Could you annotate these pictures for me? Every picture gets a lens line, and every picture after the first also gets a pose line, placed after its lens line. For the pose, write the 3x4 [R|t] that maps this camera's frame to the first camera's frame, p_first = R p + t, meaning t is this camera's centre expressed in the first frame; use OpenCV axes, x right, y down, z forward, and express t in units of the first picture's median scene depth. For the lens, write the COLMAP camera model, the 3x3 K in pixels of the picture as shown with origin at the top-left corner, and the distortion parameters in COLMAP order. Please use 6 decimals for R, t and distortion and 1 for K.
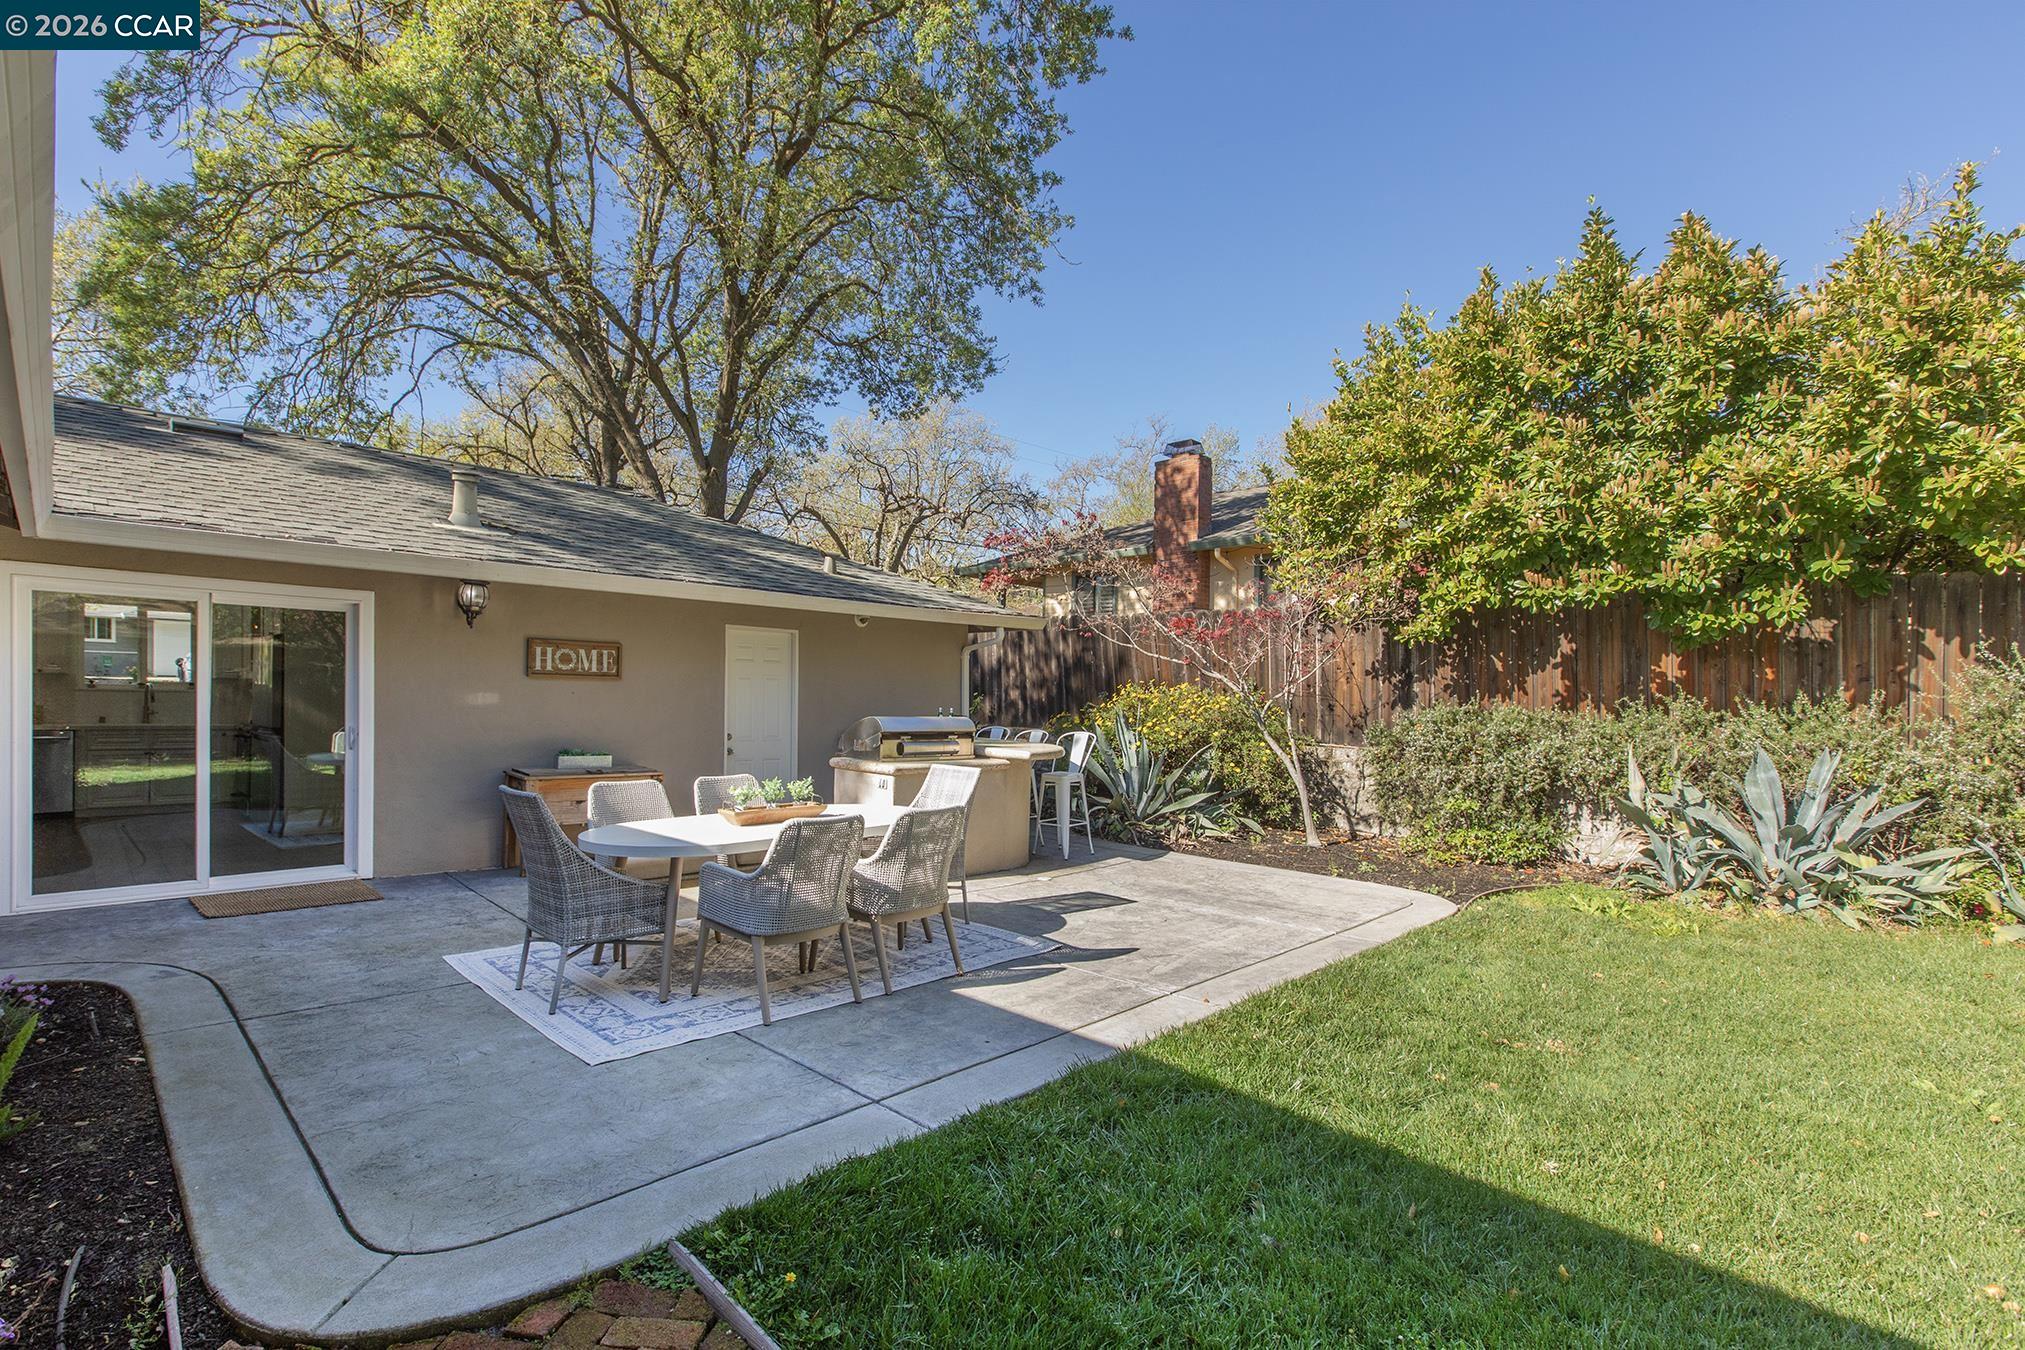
lens RADIAL K [[888.4, 0, 1044.9], [0, 888.4, 721.2], [0, 0, 1]] dist [-0.000275, 0.000082]
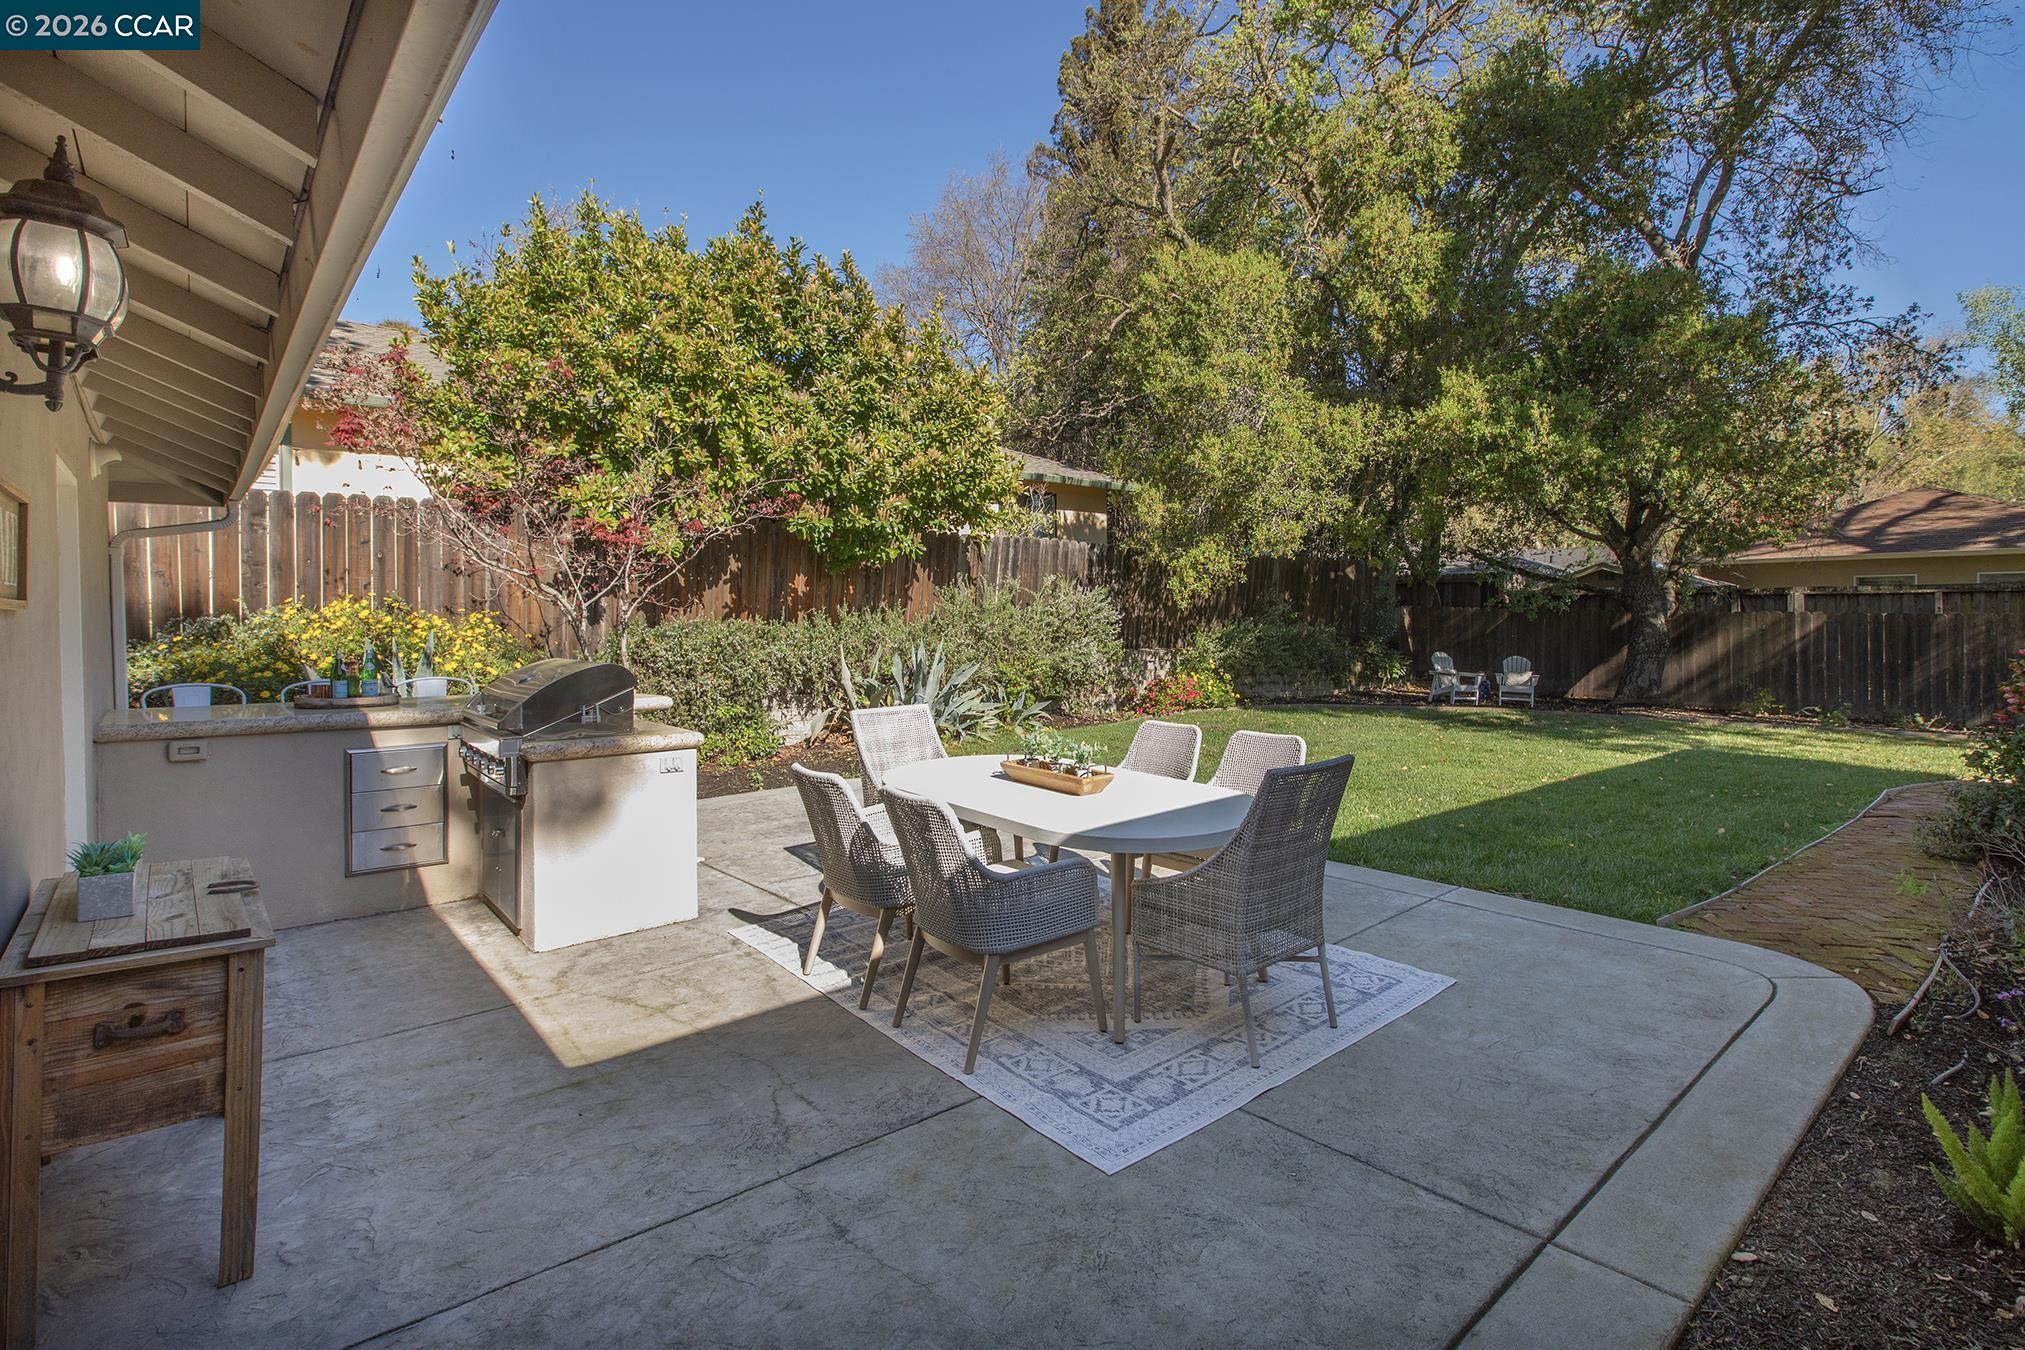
lens RADIAL K [[937.5, 0, 1008.0], [0, 937.5, 648.7], [0, 0, 1]] dist [-0.001715, 0.000370]
pose [[0.147859, -0.060669, 0.987146, -0.749381], [0.040631, 0.997647, 0.055229, -0.037322], [-0.988174, 0.031943, 0.149976, 0.611247]]
